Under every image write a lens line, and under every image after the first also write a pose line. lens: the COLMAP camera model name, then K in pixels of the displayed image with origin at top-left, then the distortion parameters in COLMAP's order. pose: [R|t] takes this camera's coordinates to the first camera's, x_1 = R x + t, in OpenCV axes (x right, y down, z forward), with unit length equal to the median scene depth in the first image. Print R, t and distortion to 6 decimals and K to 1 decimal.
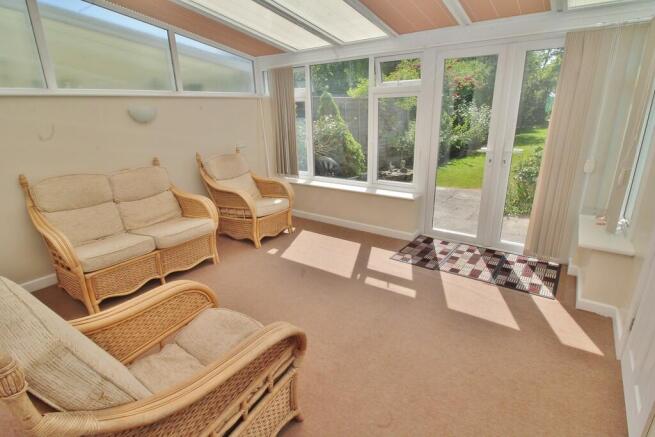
lens RADIAL K [[340.7, 0, 327.5], [0, 340.7, 218.5], [0, 0, 1]] dist [0.000376, -0.000259]
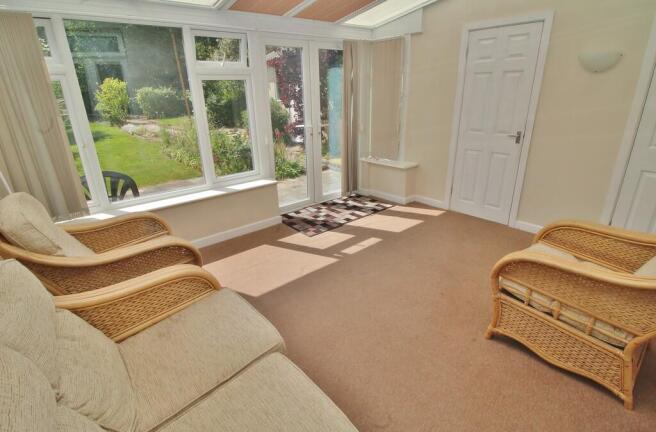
lens RADIAL K [[333.8, 0, 328.0], [0, 333.8, 216.0], [0, 0, 1]] dist [-0.001732, -0.000097]
pose [[0.225028, -0.328050, 0.917467, -0.756405], [0.316437, 0.915182, 0.249620, -0.188055], [-0.921537, 0.234149, 0.309749, 0.648205]]
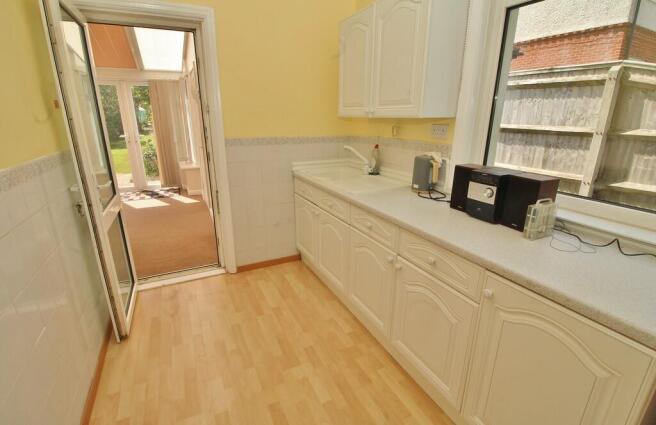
lens RADIAL K [[312.7, 0, 328.0], [0, 312.7, 212.5], [0, 0, 1]] dist [-0.000665, -0.000083]
pose [[0.475466, -0.241049, 0.846066, -0.557856], [0.257436, 0.957754, 0.128198, 0.267262], [-0.841224, 0.156854, 0.517434, -0.759765]]
